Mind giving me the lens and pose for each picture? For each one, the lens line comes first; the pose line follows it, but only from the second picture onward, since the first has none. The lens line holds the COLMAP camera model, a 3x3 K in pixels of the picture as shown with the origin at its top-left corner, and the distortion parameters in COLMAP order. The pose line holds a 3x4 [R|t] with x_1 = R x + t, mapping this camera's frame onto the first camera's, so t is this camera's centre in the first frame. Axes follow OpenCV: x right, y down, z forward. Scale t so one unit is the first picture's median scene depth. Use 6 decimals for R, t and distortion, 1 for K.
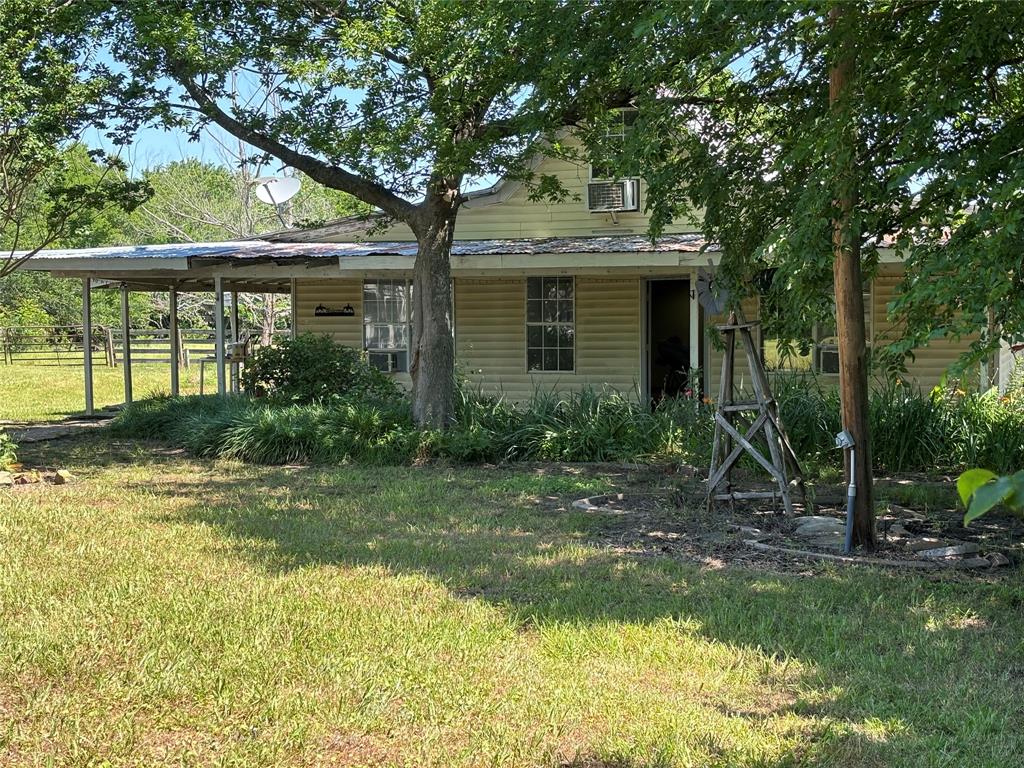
lens RADIAL K [[1545.5, 0, 512.0], [0, 1545.5, 384.0], [0, 0, 1]] dist [0.128644, 0.906302]
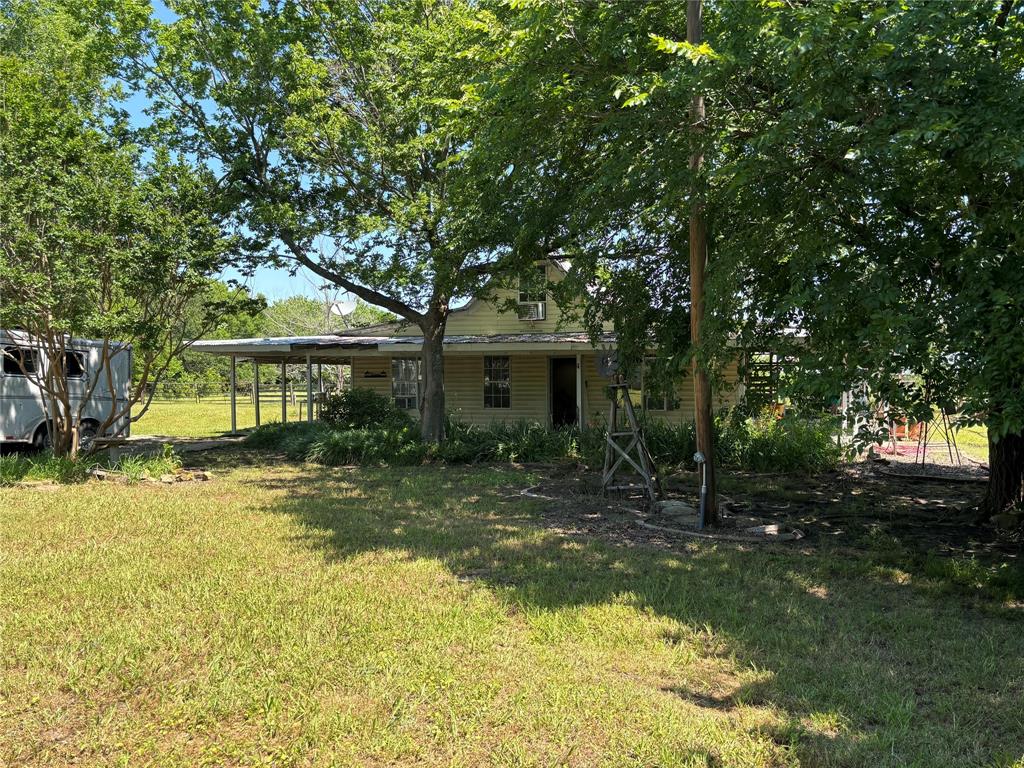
lens RADIAL K [[639.0, 0, 512.0], [0, 639.0, 384.0], [0, 0, 1]] dist [0.066790, 0.000030]
pose [[0.995729, 0.000335, 0.092323, -0.028625], [0.002419, 0.999556, -0.029713, -0.015255], [-0.092292, 0.029810, 0.995286, 0.274418]]
